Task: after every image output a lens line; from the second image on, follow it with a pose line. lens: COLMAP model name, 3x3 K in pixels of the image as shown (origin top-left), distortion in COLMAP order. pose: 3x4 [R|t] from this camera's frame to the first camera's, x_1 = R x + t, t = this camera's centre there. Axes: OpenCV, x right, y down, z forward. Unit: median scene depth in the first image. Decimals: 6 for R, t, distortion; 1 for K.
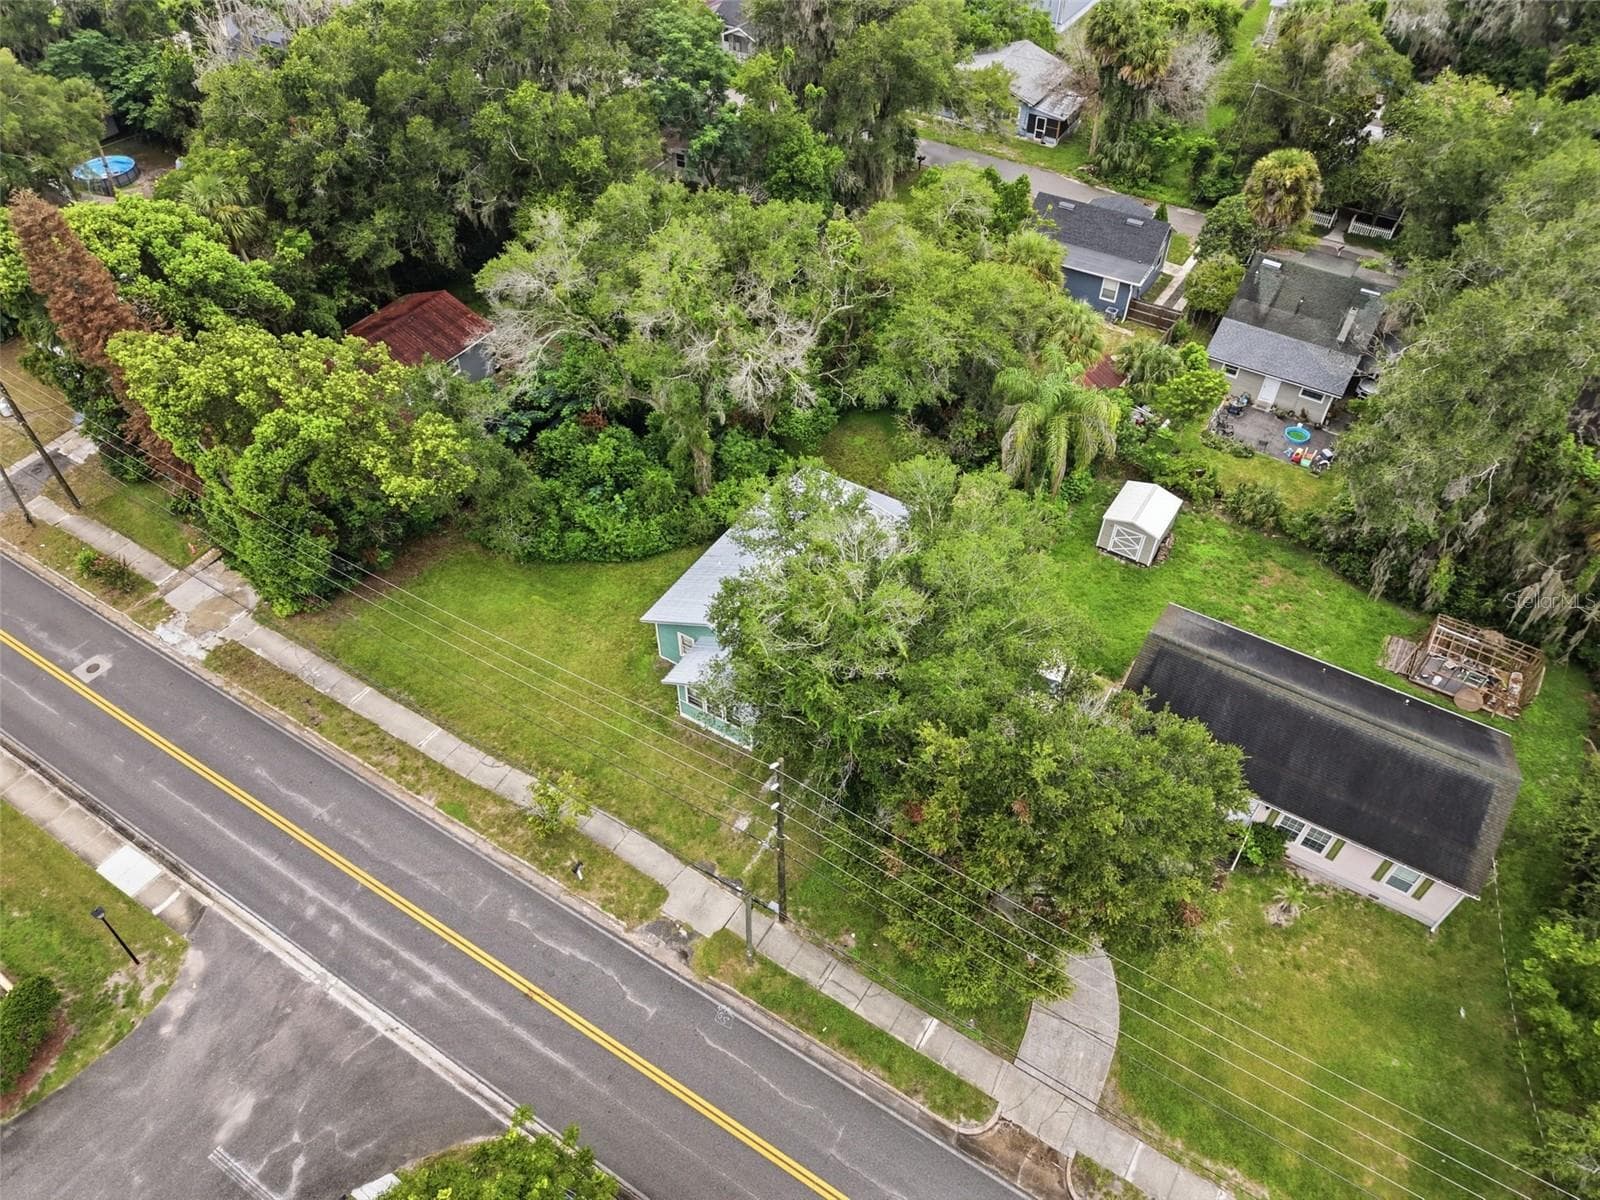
lens RADIAL K [[1069.5, 0, 796.2], [0, 1069.5, 596.6], [0, 0, 1]] dist [0.025742, -0.025670]
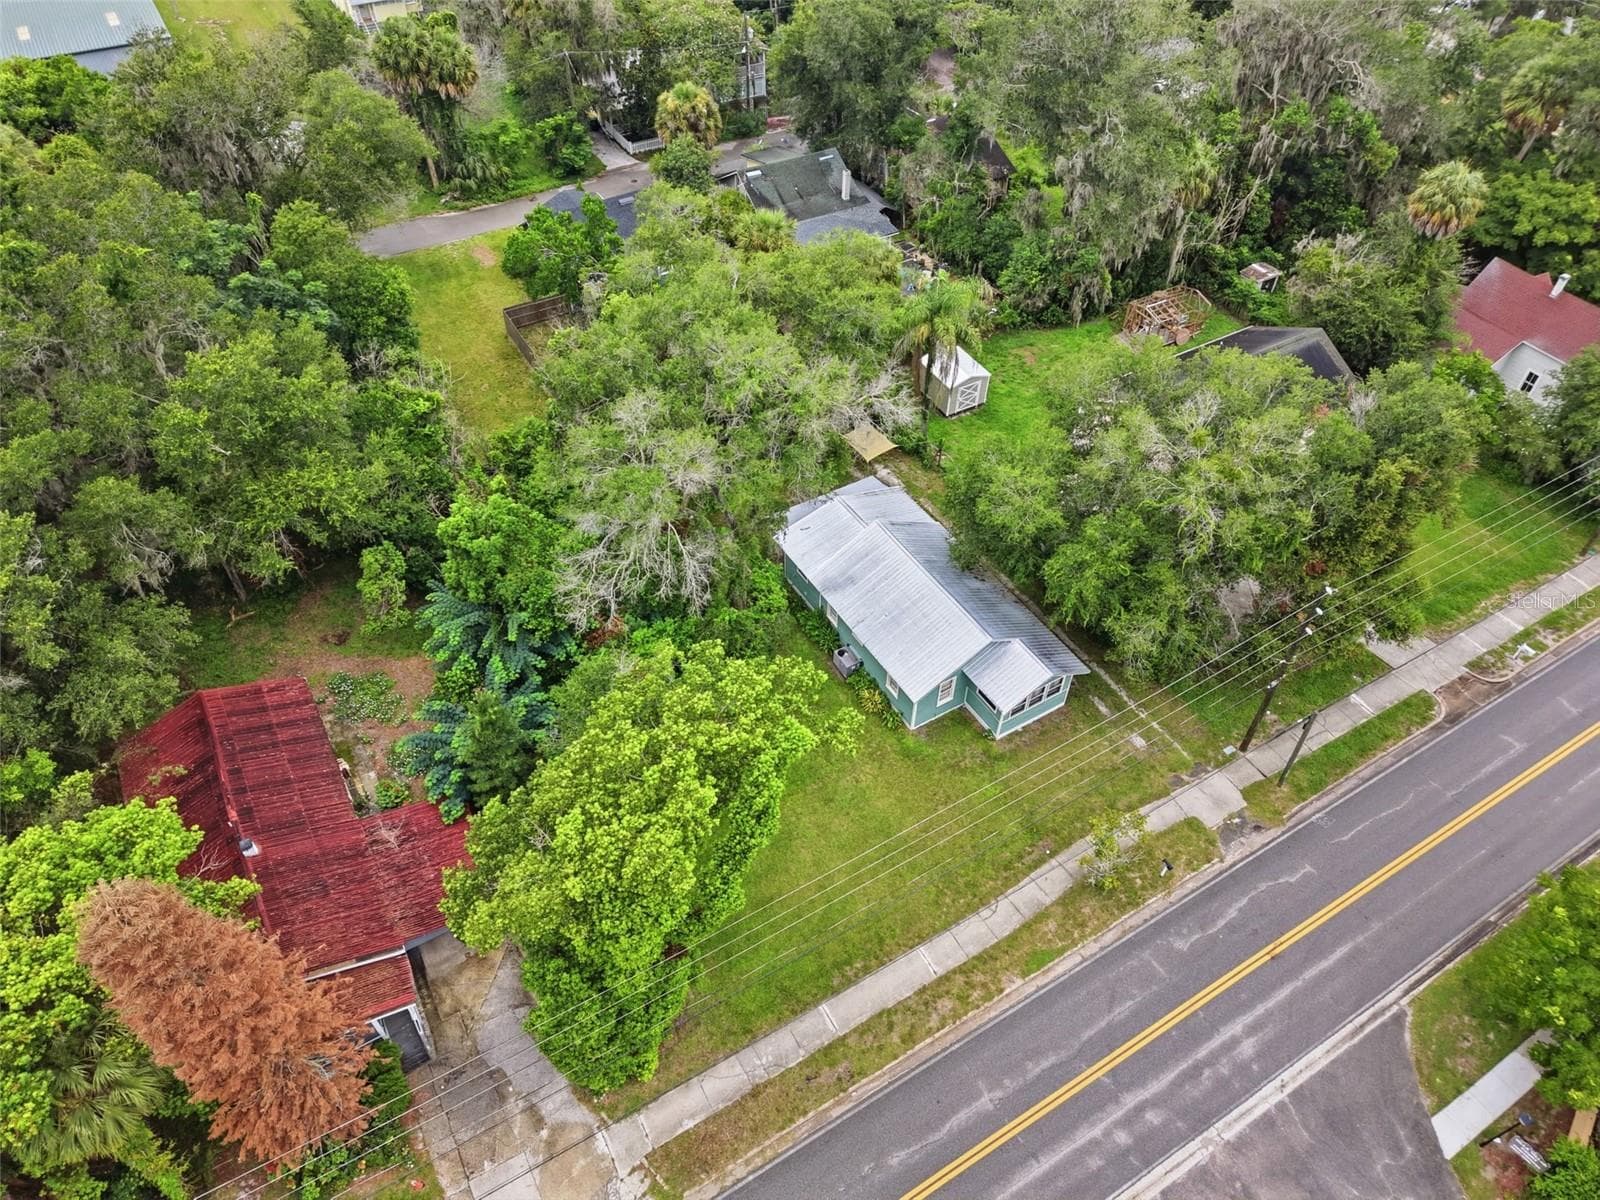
lens RADIAL K [[1069.5, 0, 798.5], [0, 1069.5, 602.8], [0, 0, 1]] dist [0.025742, -0.025670]
pose [[0.461126, -0.641124, 0.613452, -0.742339], [0.634238, 0.721642, 0.277443, -0.382908], [-0.620568, 0.261138, 0.739393, 0.362432]]
